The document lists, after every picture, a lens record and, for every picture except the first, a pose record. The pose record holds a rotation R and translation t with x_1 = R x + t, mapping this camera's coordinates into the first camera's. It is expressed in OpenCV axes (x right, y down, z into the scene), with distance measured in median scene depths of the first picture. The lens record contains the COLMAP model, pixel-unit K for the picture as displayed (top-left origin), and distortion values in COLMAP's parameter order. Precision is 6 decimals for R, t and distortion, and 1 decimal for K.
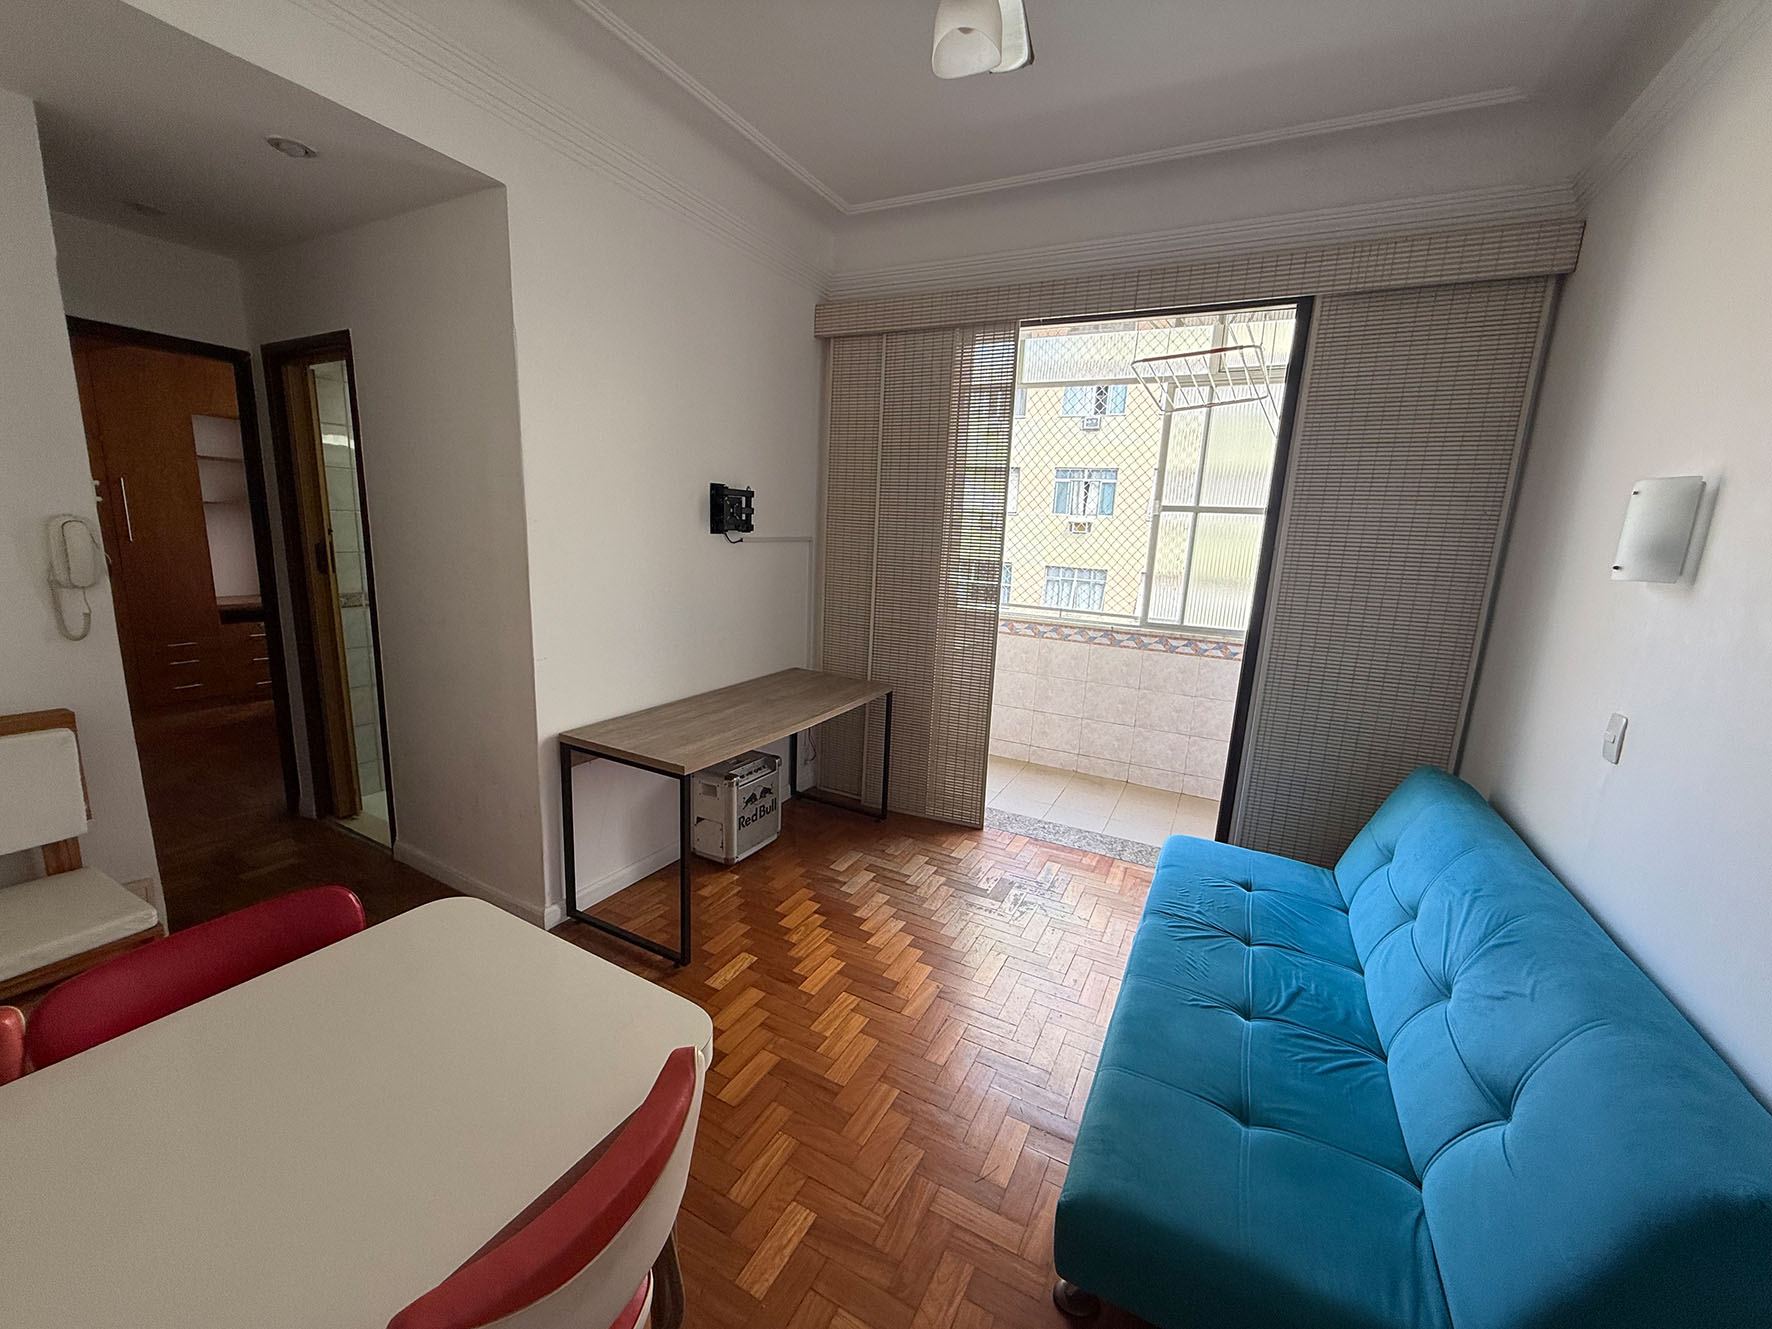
lens RADIAL K [[715.1, 0, 886.0], [0, 715.1, 664.5], [0, 0, 1]] dist [0.009316, 0.000003]
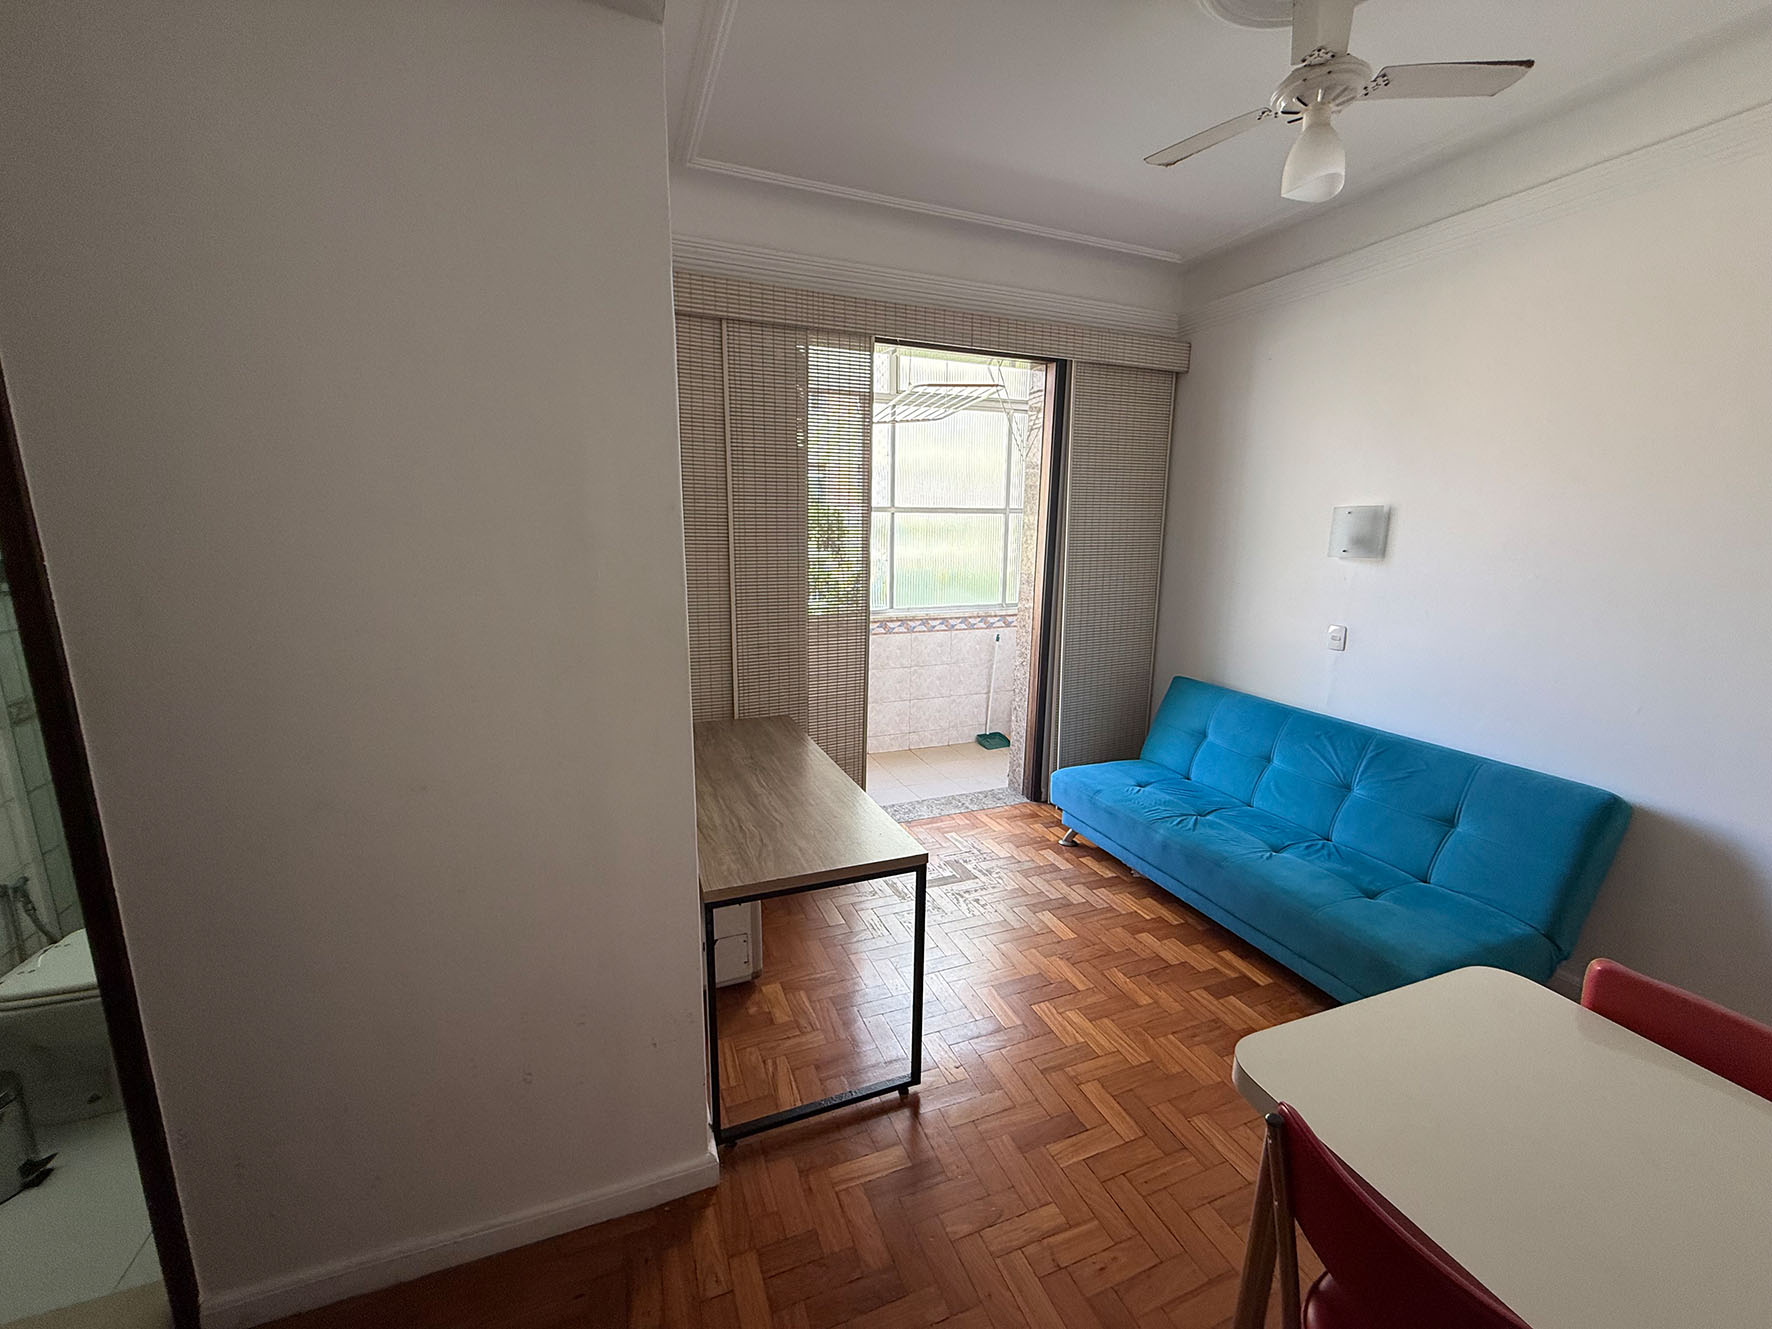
lens RADIAL K [[704.5, 0, 886.0], [0, 704.5, 664.5], [0, 0, 1]] dist [0.000406, 0.000057]
pose [[0.648023, -0.189624, 0.737638, -0.626680], [0.169796, 0.980104, 0.102788, -0.118490], [-0.742453, 0.058639, 0.667327, 0.339703]]
